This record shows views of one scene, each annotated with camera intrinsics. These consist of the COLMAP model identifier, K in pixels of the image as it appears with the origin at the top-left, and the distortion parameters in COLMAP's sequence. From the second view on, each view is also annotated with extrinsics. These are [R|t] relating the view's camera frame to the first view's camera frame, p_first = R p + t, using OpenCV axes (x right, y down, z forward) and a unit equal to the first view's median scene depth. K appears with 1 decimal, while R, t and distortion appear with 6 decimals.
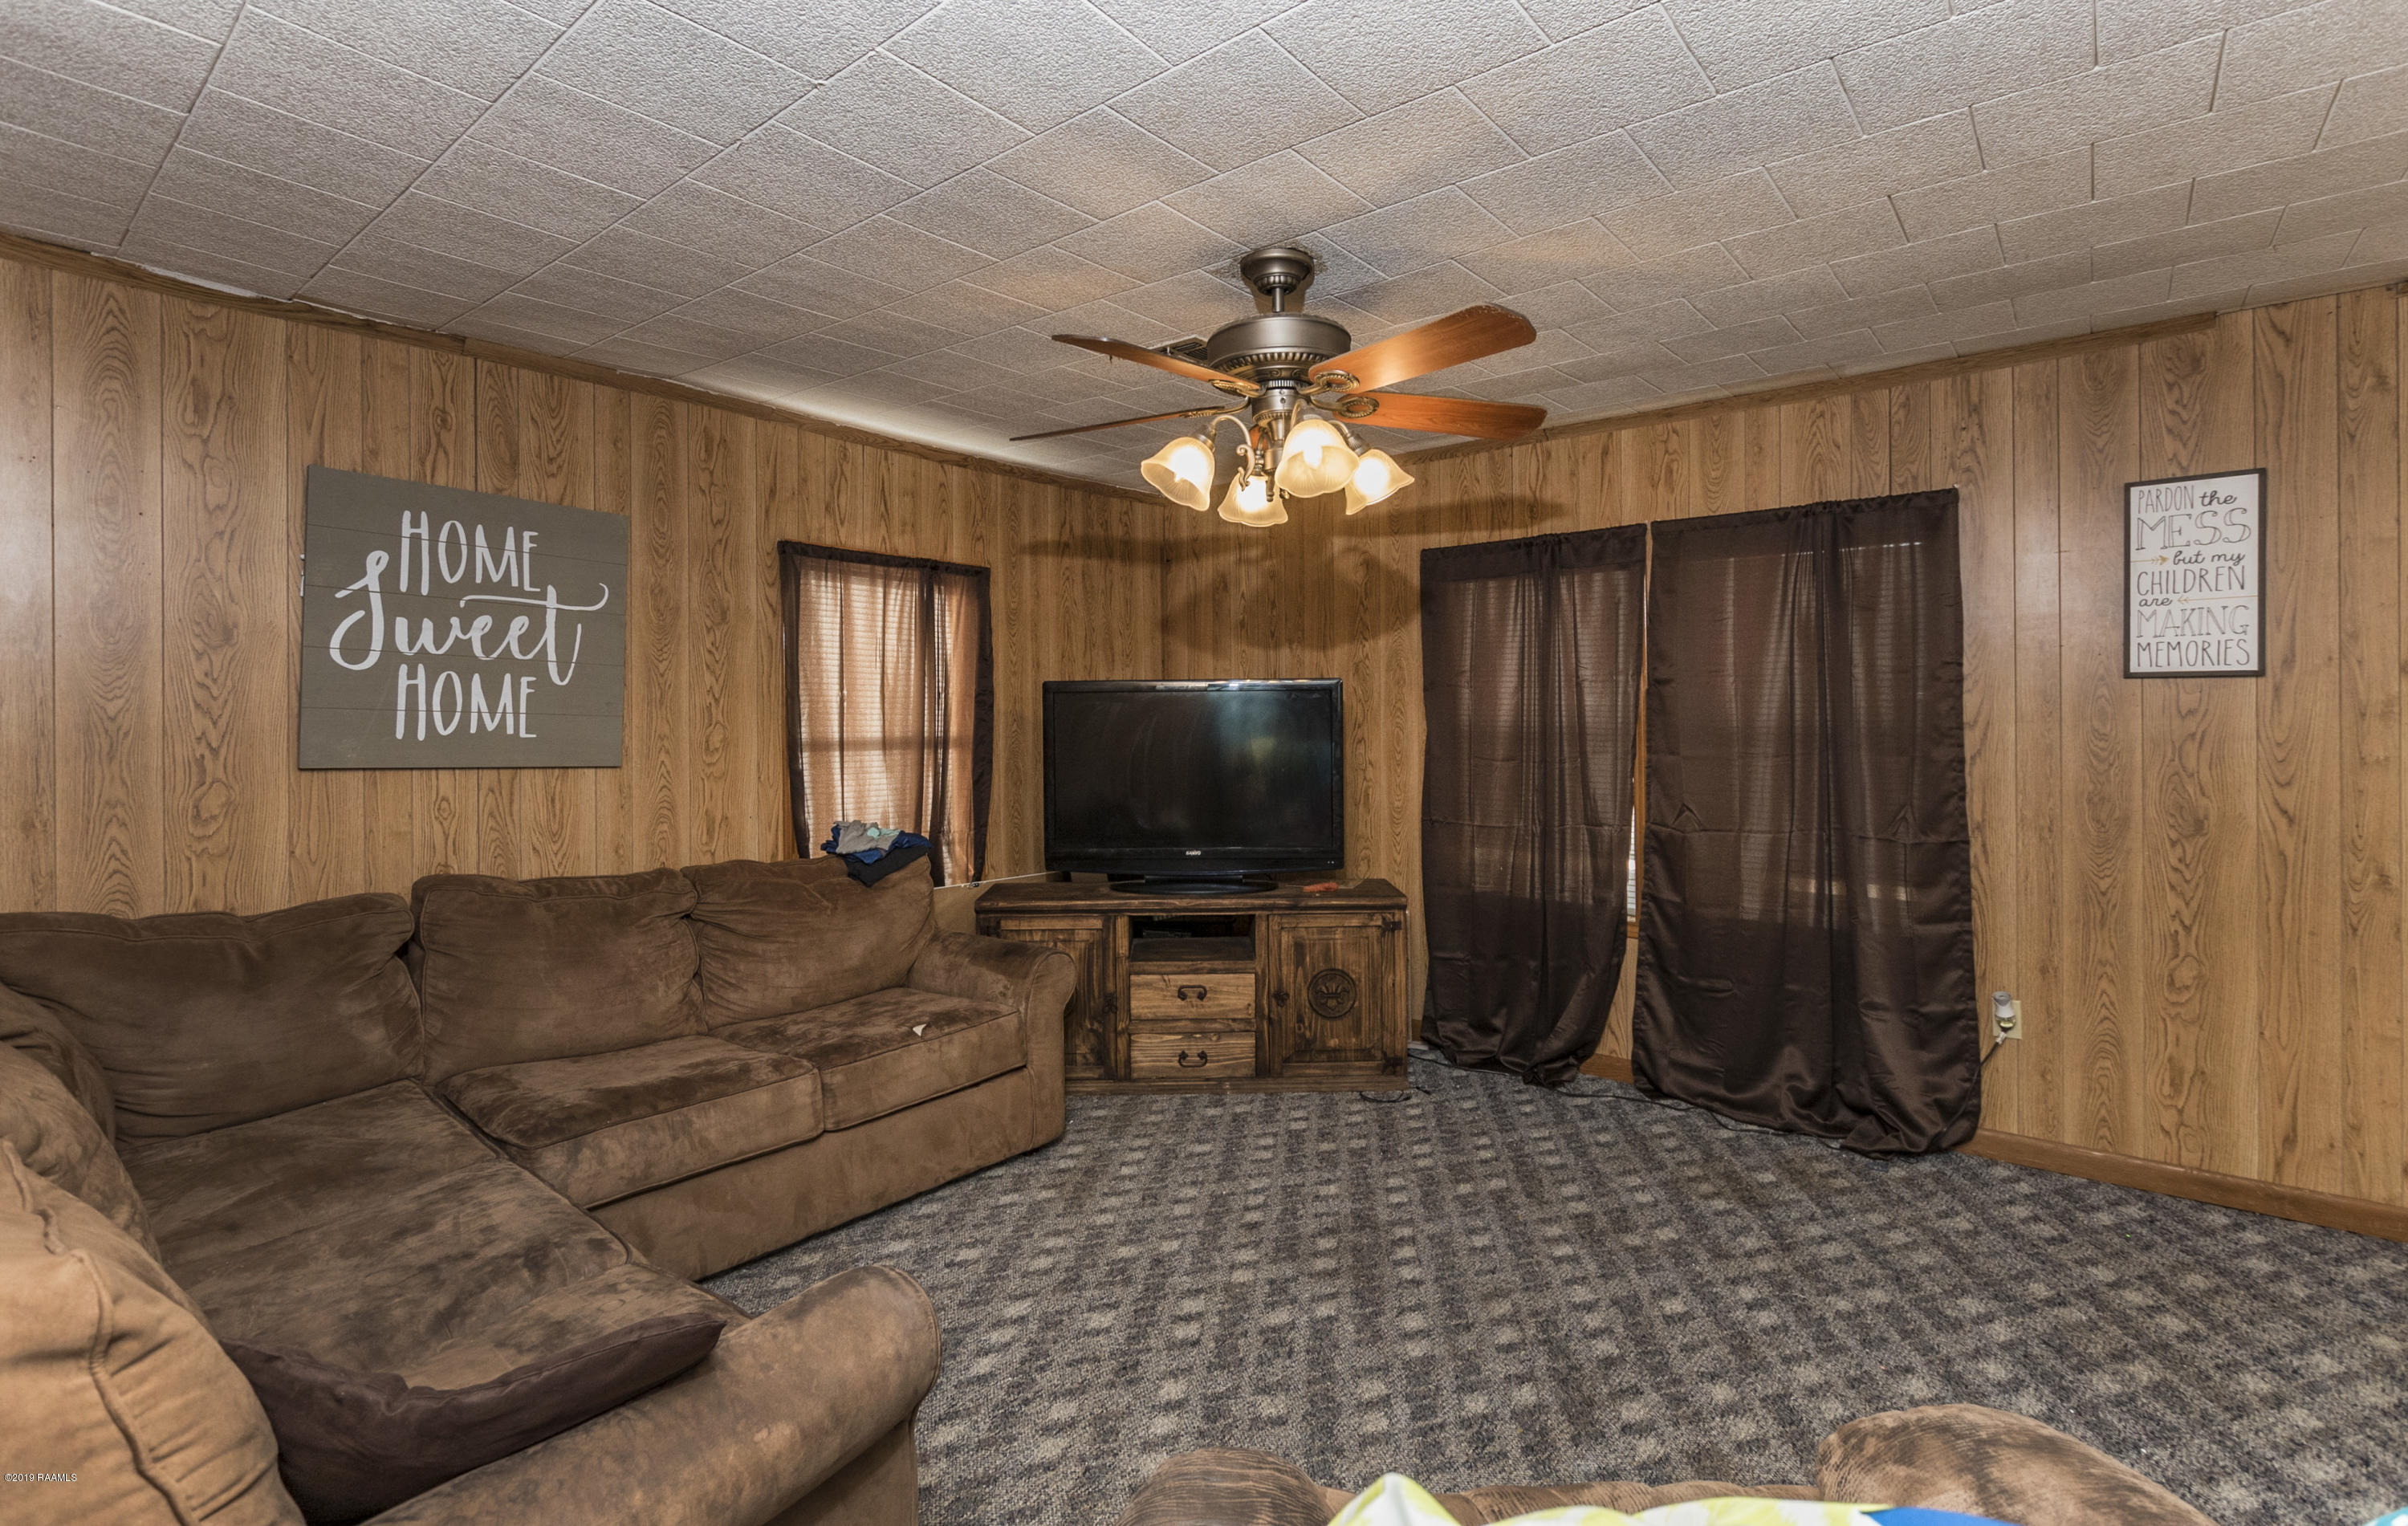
lens RADIAL K [[1106.5, 0, 1162.4], [0, 1106.5, 715.2], [0, 0, 1]] dist [-0.002802, -0.000786]
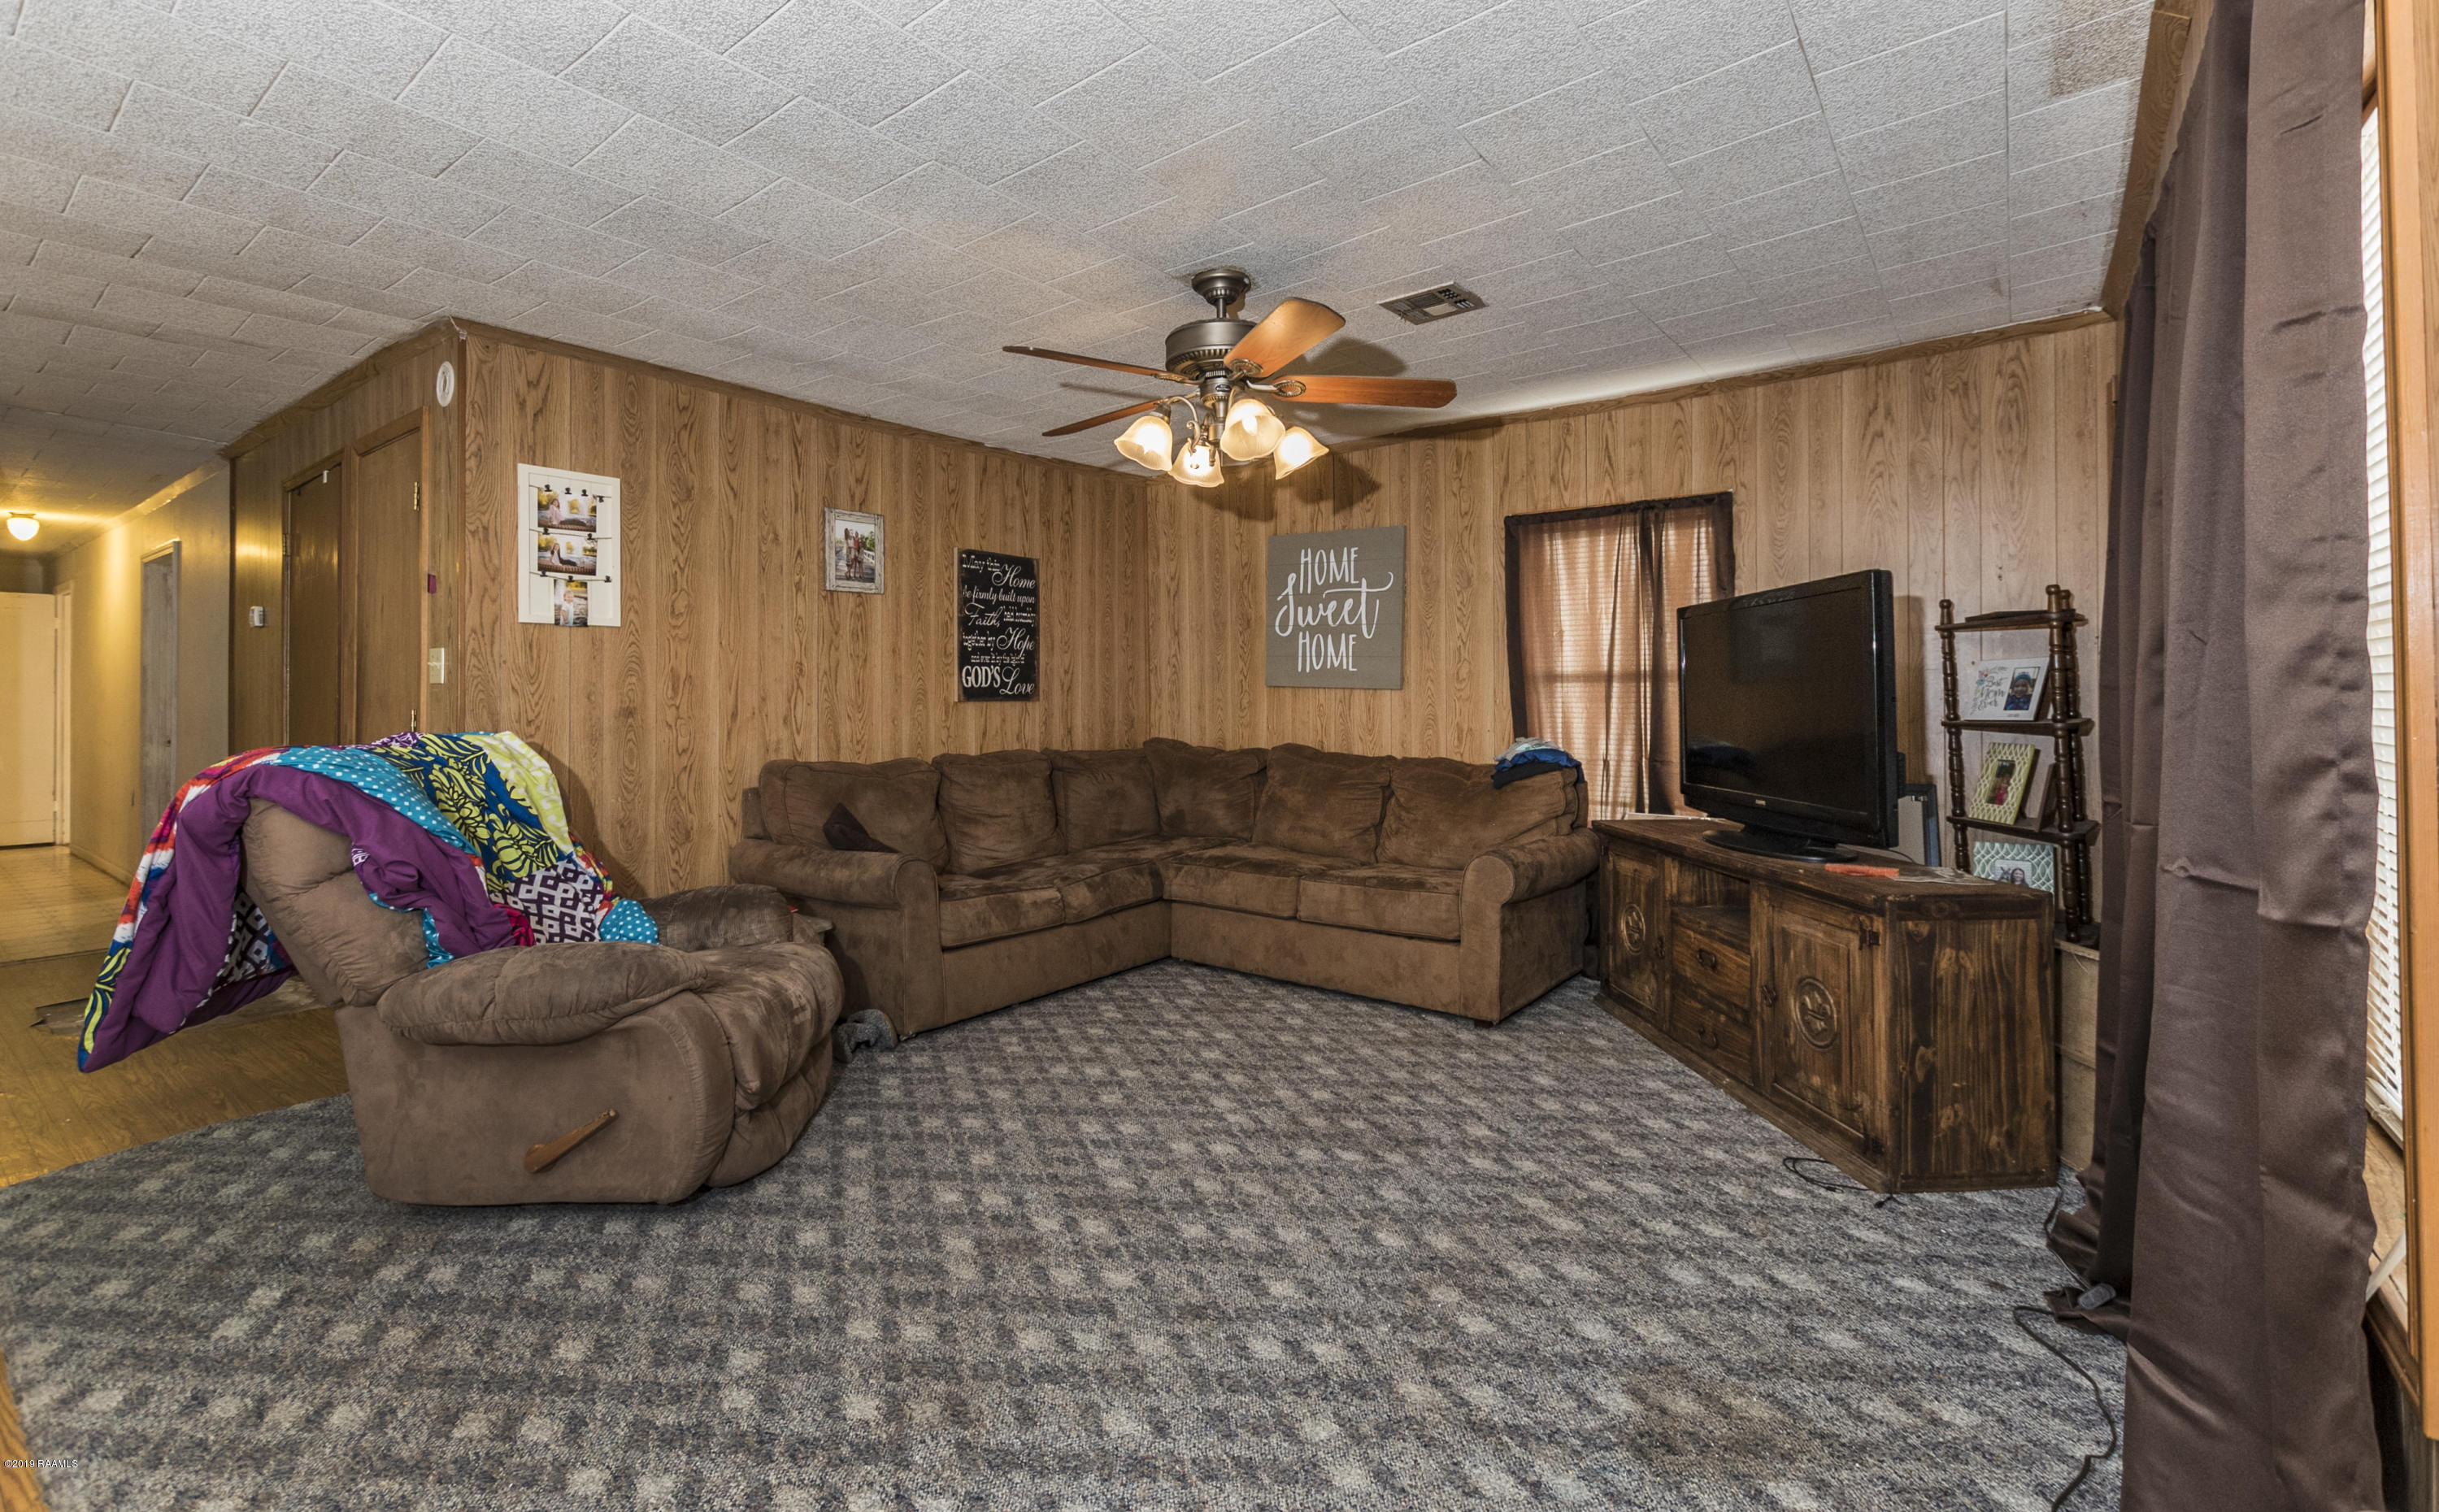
lens RADIAL K [[1056.7, 0, 1221.2], [0, 1056.7, 686.7], [0, 0, 1]] dist [0.010068, -0.000056]
pose [[0.047204, -0.006143, -0.998866, 1.052959], [0.003916, 0.999975, -0.005965, 0.055016], [0.998878, -0.003630, 0.047227, 0.744635]]
